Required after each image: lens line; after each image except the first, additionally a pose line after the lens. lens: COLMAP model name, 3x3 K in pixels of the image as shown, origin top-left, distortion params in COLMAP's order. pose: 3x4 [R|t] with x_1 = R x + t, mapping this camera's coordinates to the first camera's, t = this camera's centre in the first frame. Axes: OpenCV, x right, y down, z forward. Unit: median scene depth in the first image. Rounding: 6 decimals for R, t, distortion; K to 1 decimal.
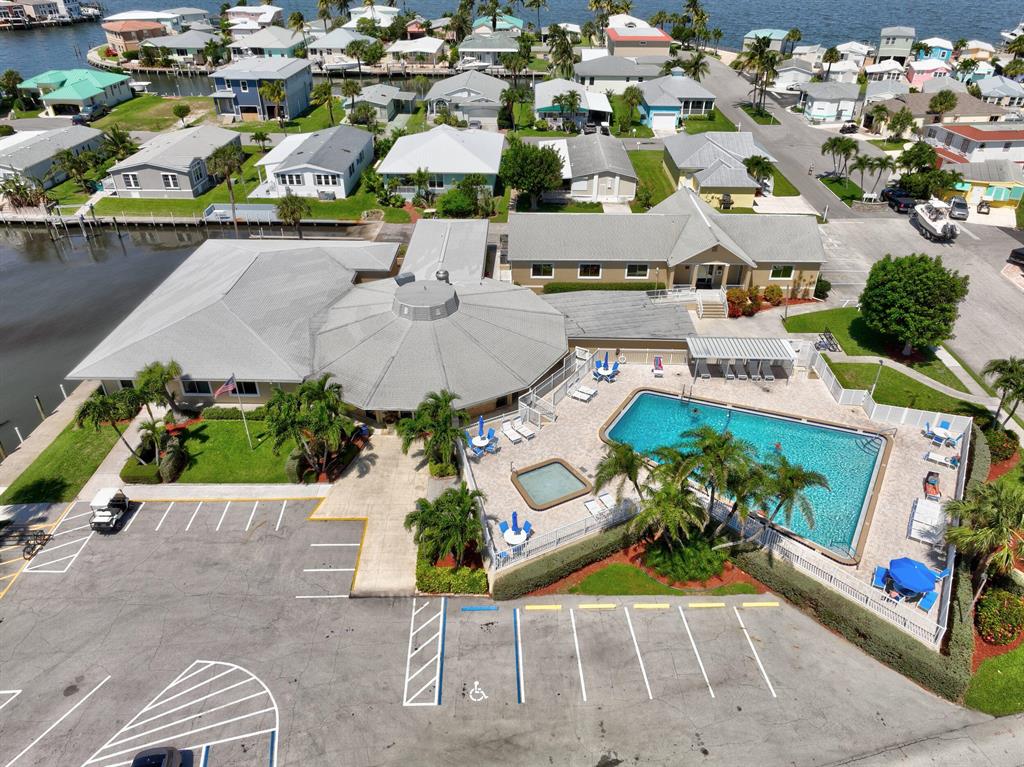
lens RADIAL K [[722.9, 0, 512.0], [0, 722.9, 383.5], [0, 0, 1]] dist [0.001117, 0.007137]
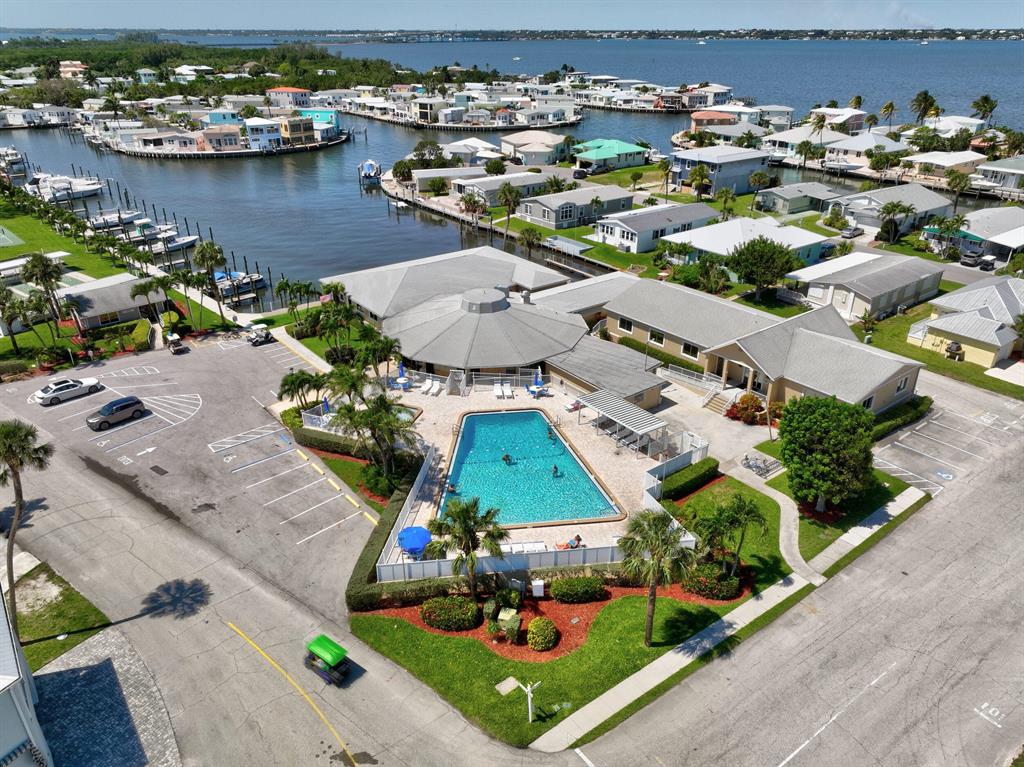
lens RADIAL K [[722.9, 0, 512.0], [0, 722.9, 383.5], [0, 0, 1]] dist [0.001117, 0.007137]
pose [[0.623241, 0.342345, -0.703115, 0.991704], [-0.419717, 0.905057, 0.068633, -0.094644], [0.659855, 0.252334, 0.707756, 0.102367]]
